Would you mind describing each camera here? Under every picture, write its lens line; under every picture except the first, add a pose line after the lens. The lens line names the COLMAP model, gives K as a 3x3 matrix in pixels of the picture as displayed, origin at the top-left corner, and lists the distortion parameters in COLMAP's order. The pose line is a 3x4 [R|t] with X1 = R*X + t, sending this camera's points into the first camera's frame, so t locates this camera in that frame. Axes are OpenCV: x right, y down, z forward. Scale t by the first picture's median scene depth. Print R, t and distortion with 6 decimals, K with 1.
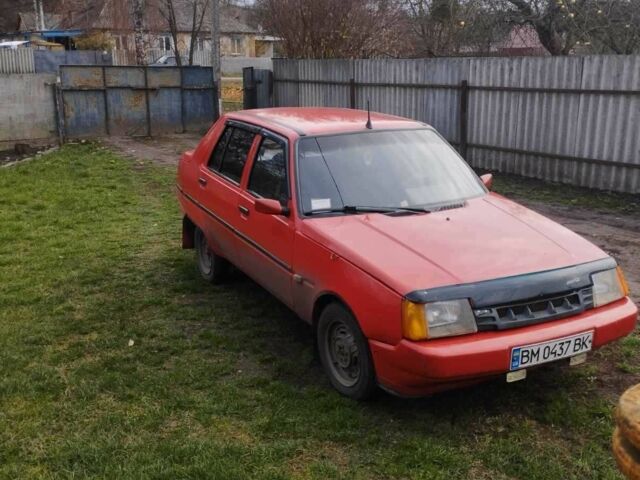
lens RADIAL K [[704.4, 0, 320.0], [0, 704.4, 240.0], [0, 0, 1]] dist [0.062202, -0.014154]
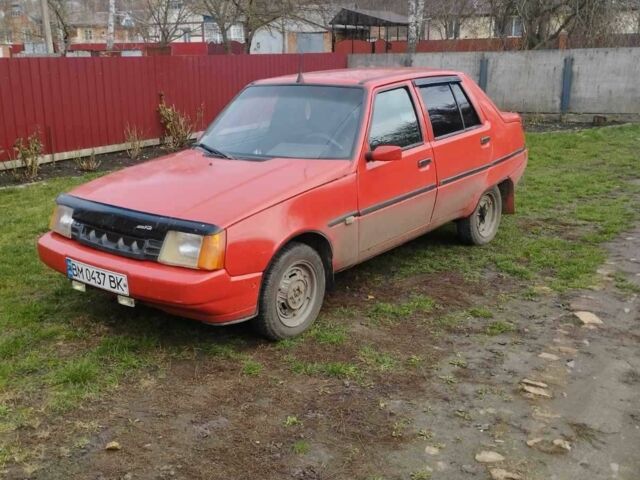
lens RADIAL K [[704.4, 0, 320.0], [0, 704.4, 240.0], [0, 0, 1]] dist [0.062202, -0.014154]
pose [[0.399440, 0.227395, -0.888110, 0.370919], [-0.208907, 0.965839, 0.153338, -0.035860], [0.892640, 0.124283, 0.433299, 0.216872]]
